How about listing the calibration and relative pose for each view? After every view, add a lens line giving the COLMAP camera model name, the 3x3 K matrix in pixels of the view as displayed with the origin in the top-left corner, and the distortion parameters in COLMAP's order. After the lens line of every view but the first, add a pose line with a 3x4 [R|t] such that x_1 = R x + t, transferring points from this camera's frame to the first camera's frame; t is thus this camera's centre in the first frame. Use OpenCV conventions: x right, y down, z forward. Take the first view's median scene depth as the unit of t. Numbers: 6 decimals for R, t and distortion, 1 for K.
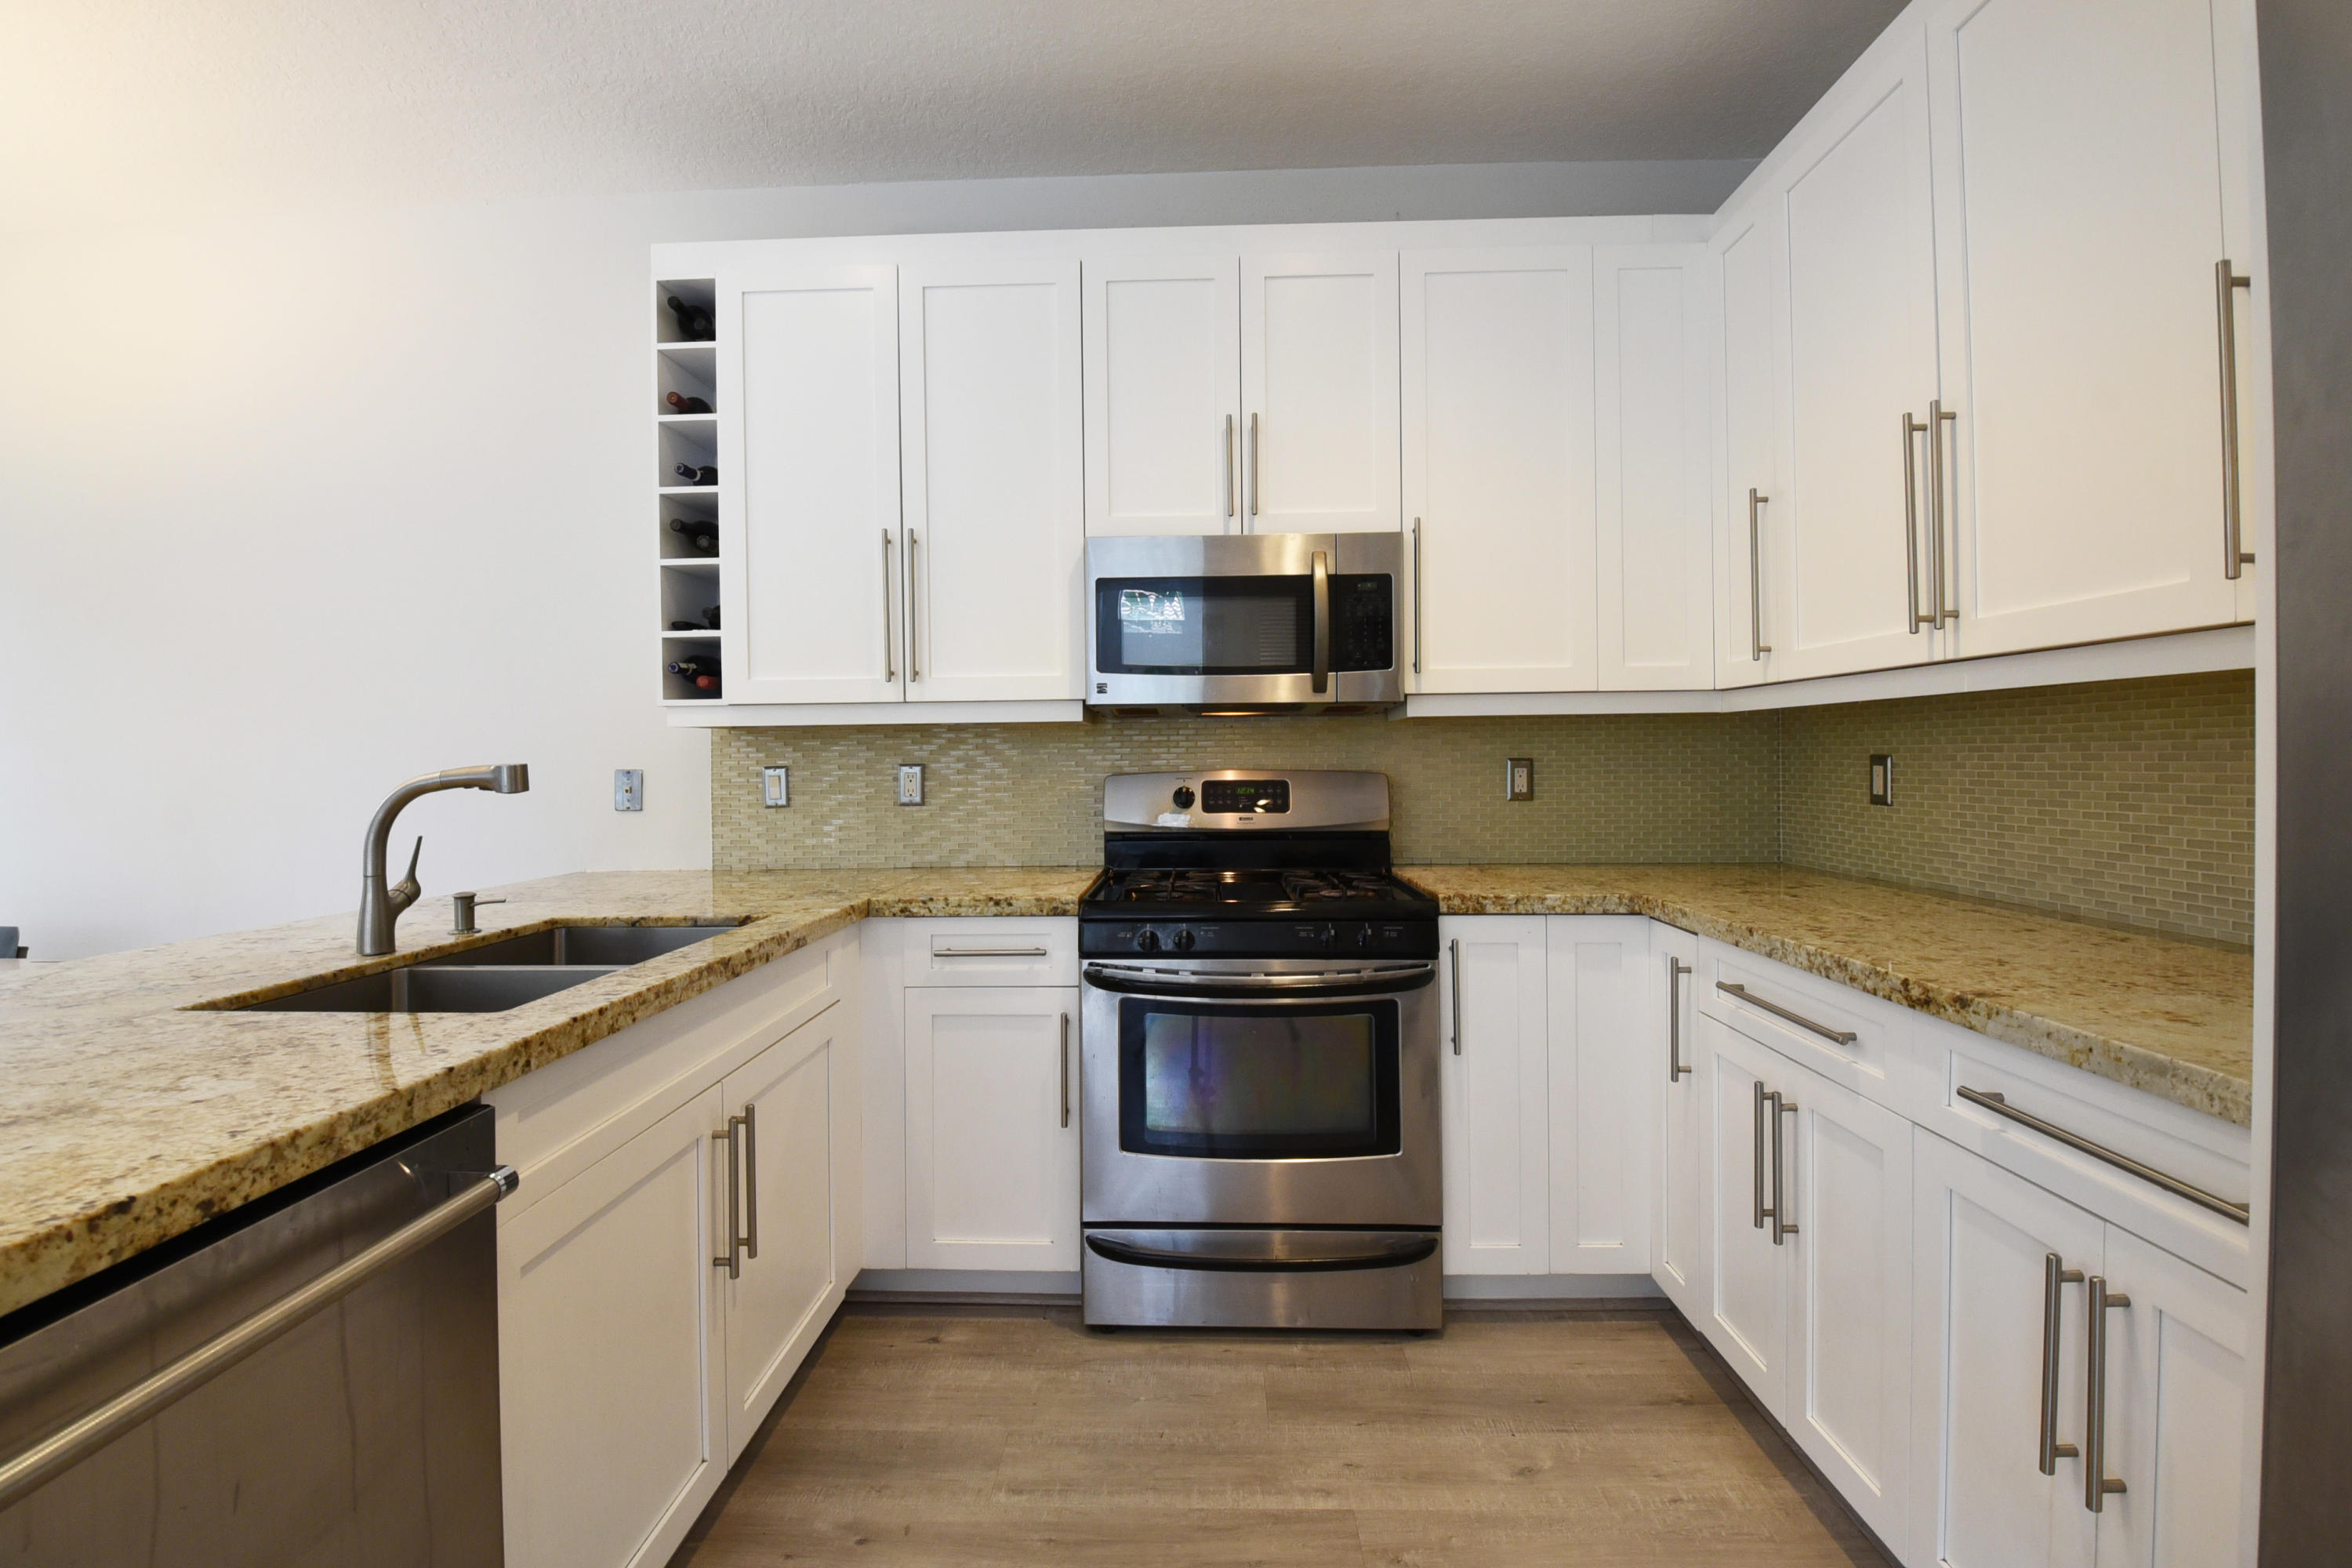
lens RADIAL K [[1032.8, 0, 1169.3], [0, 1032.8, 761.0], [0, 0, 1]] dist [0.010846, -0.021632]
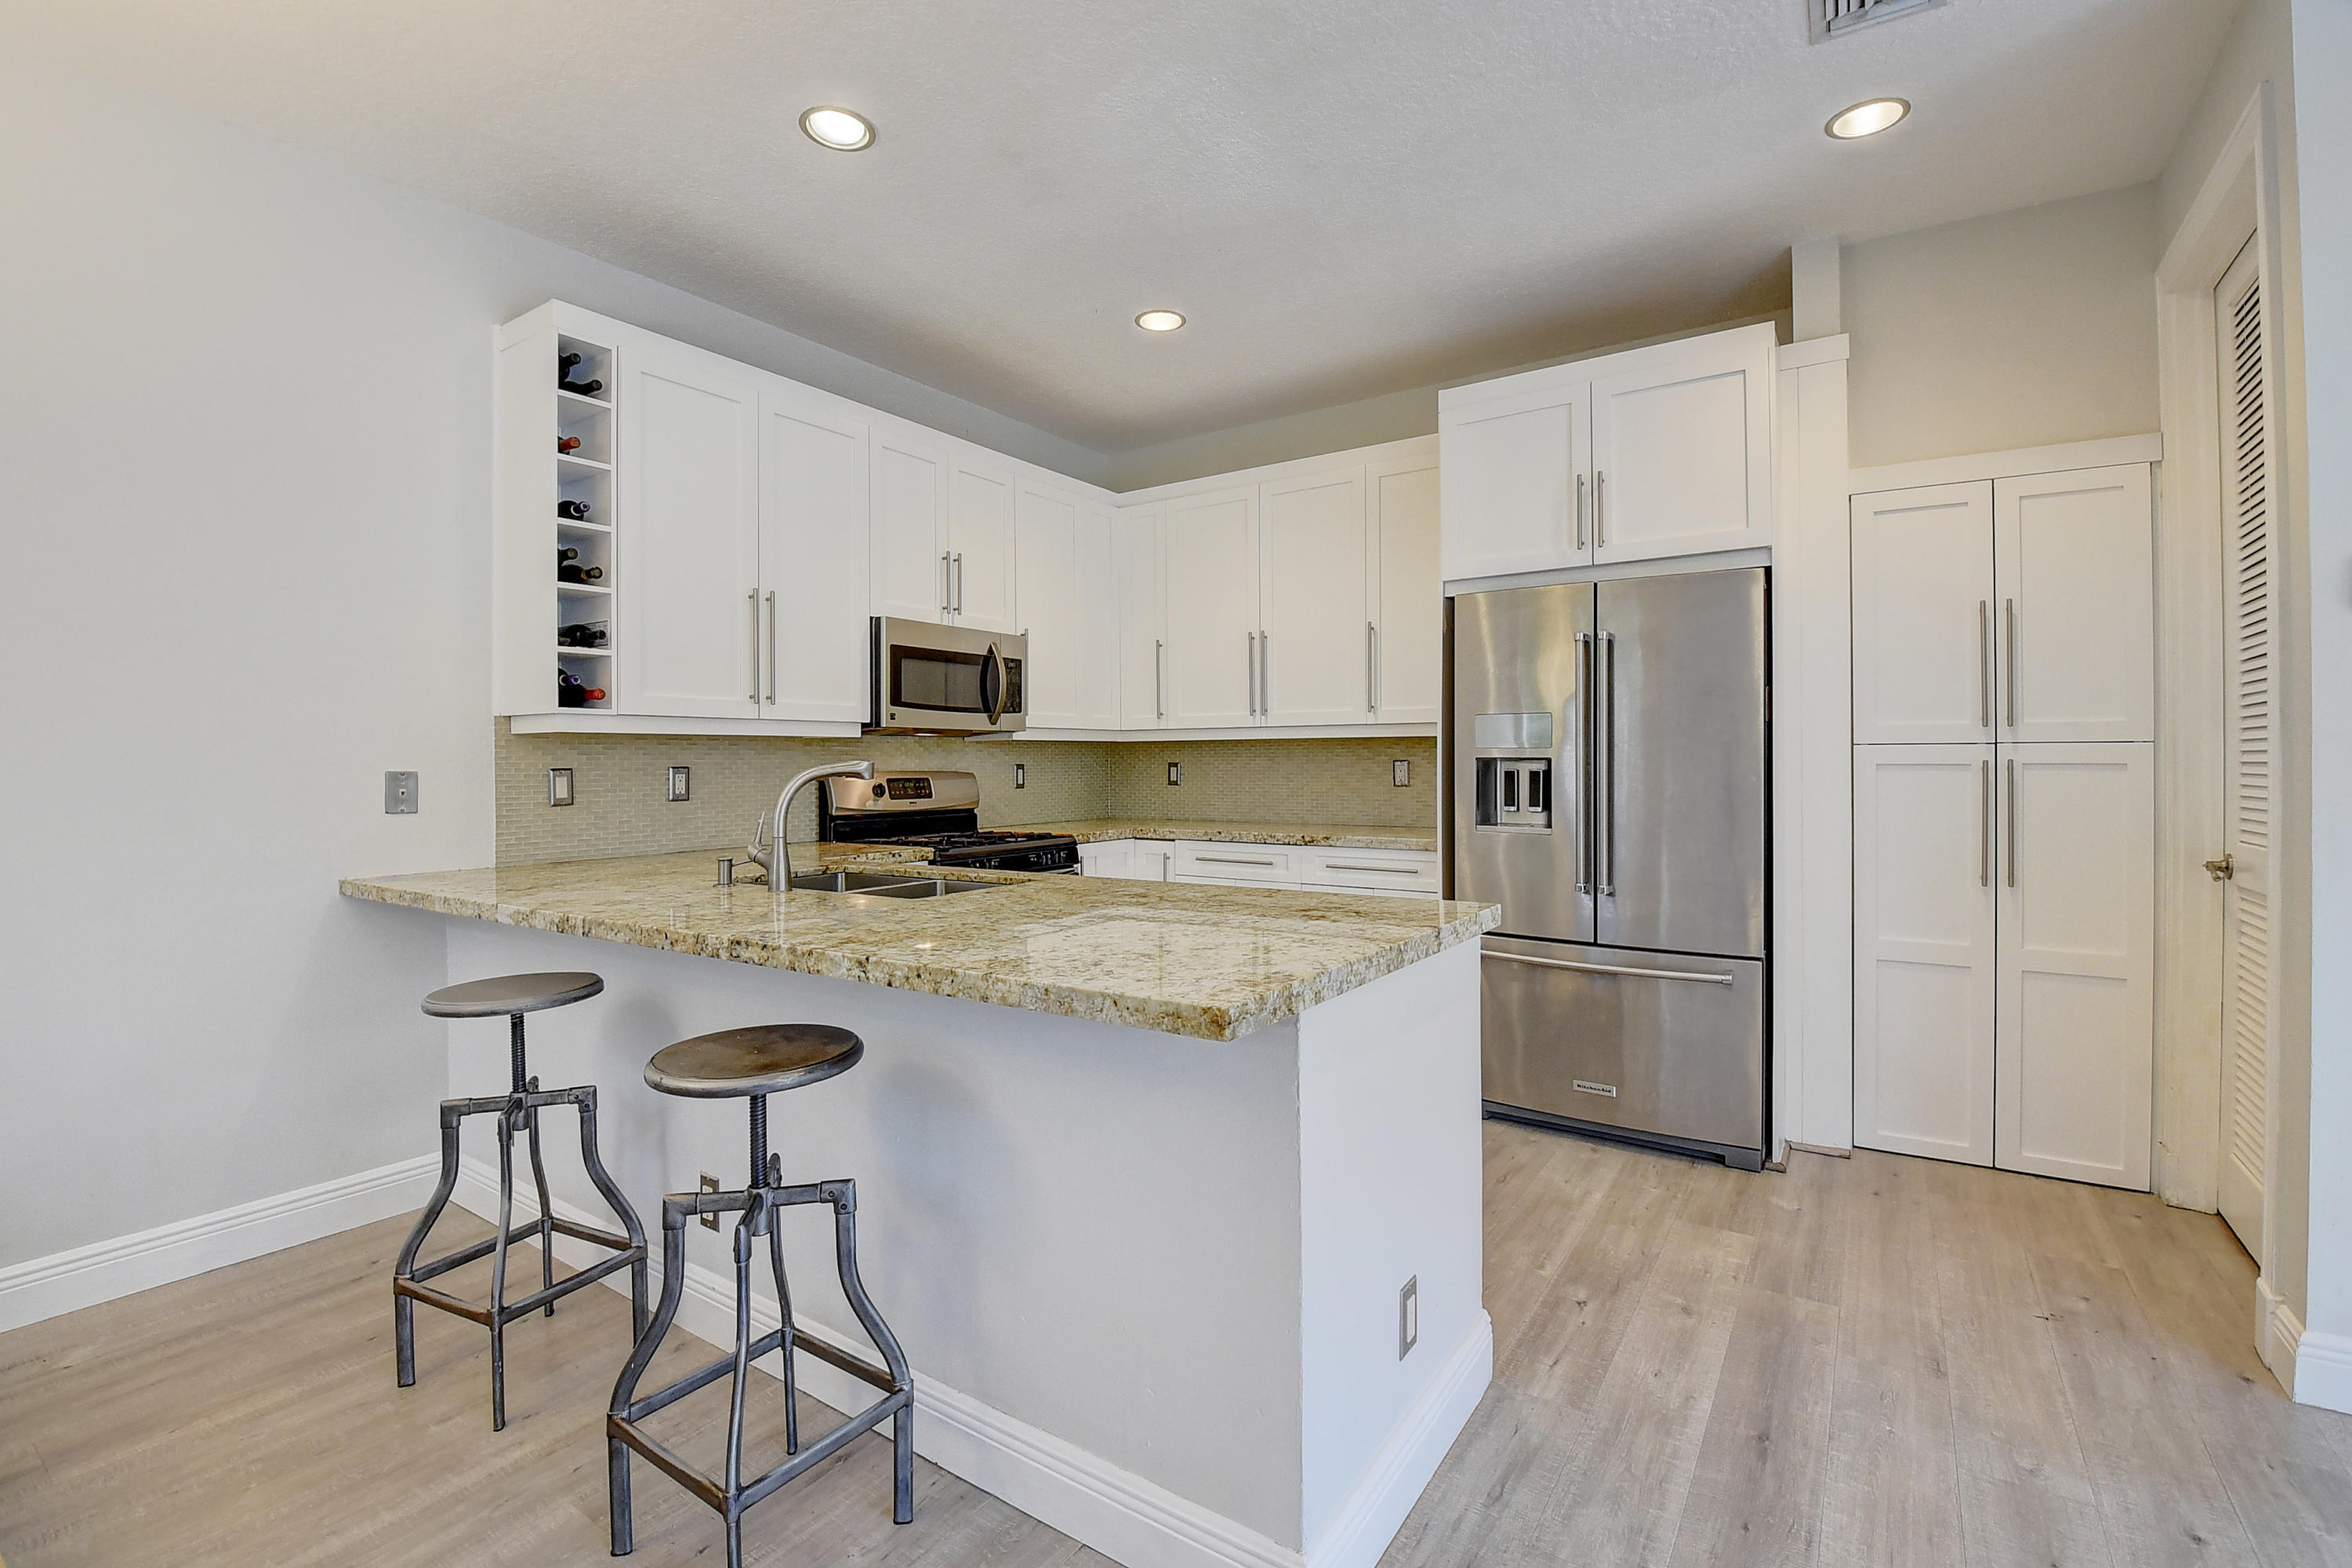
lens RADIAL K [[1031.0, 0, 1168.4], [0, 1031.0, 759.0], [0, 0, 1]] dist [0.038572, -0.052242]
pose [[0.536049, 0.006836, 0.844159, -1.114393], [0.002426, 0.999951, -0.009638, 0.007608], [-0.844183, 0.007215, 0.536006, -0.155087]]
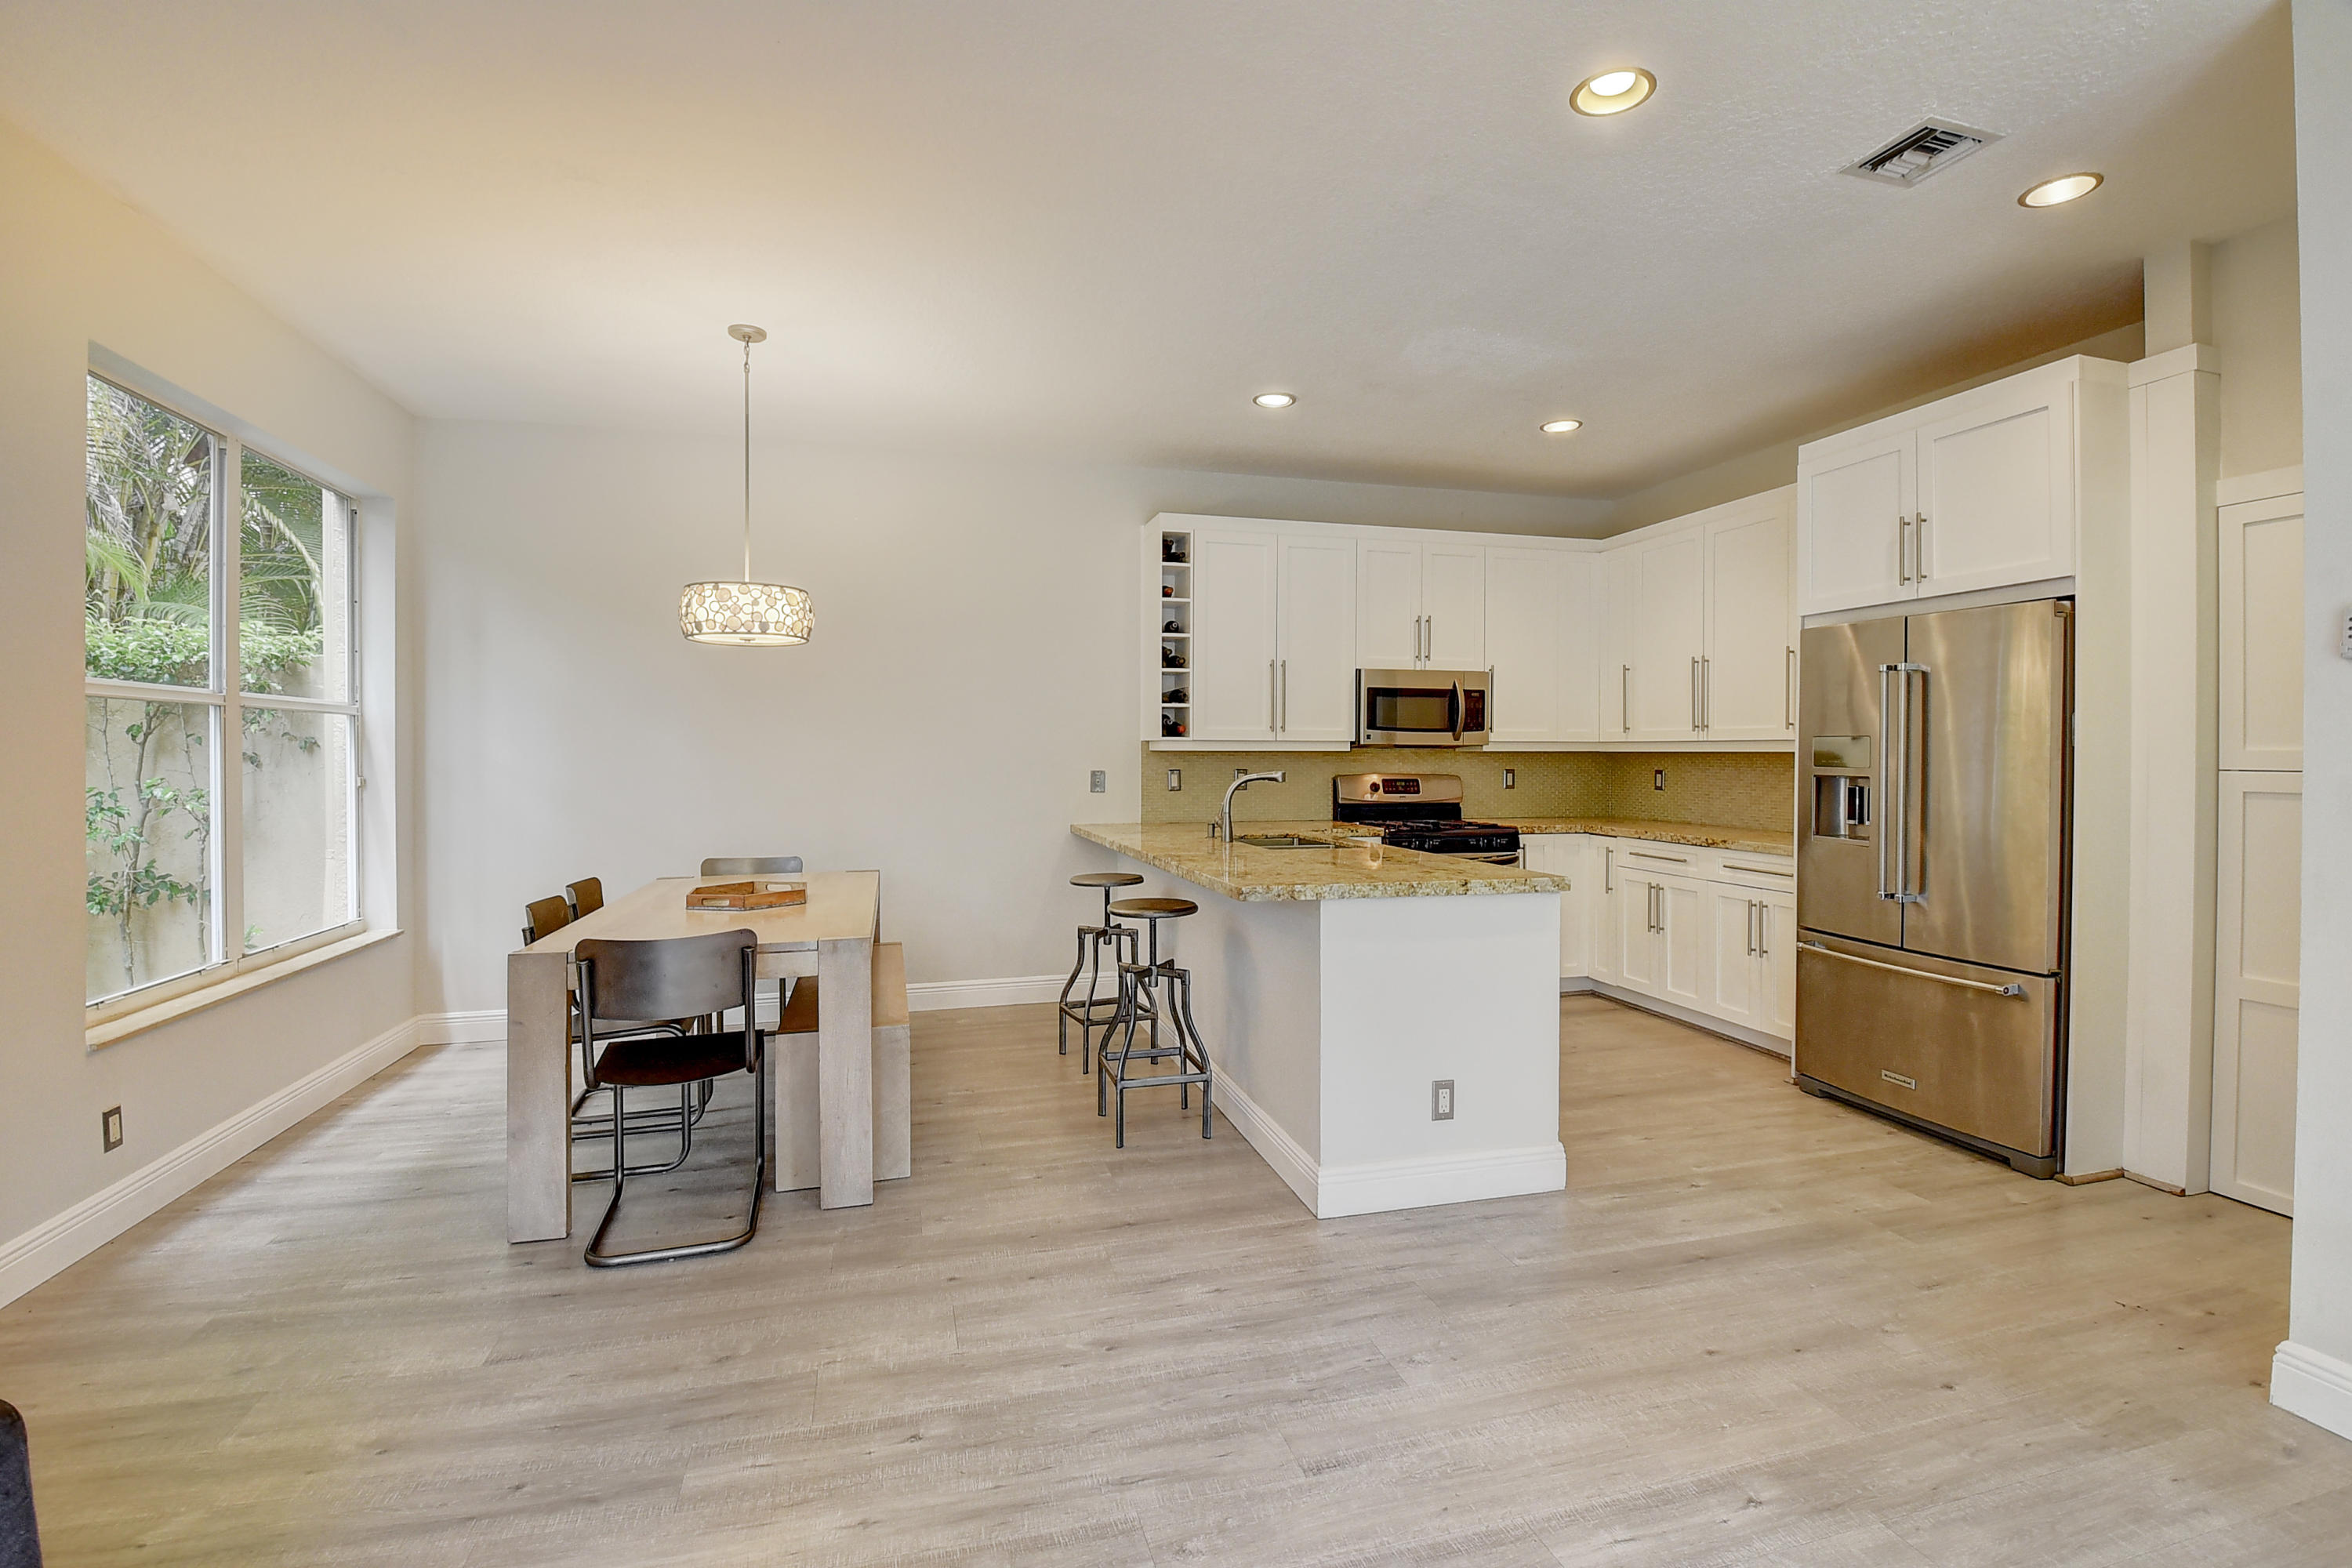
lens RADIAL K [[1032.8, 0, 1169.3], [0, 1032.8, 761.0], [0, 0, 1]] dist [0.010846, -0.021632]
pose [[0.955421, 0.009776, 0.295085, -1.106129], [-0.011480, 0.999926, 0.004042, -0.022675], [-0.295024, -0.007249, 0.955462, -0.967446]]
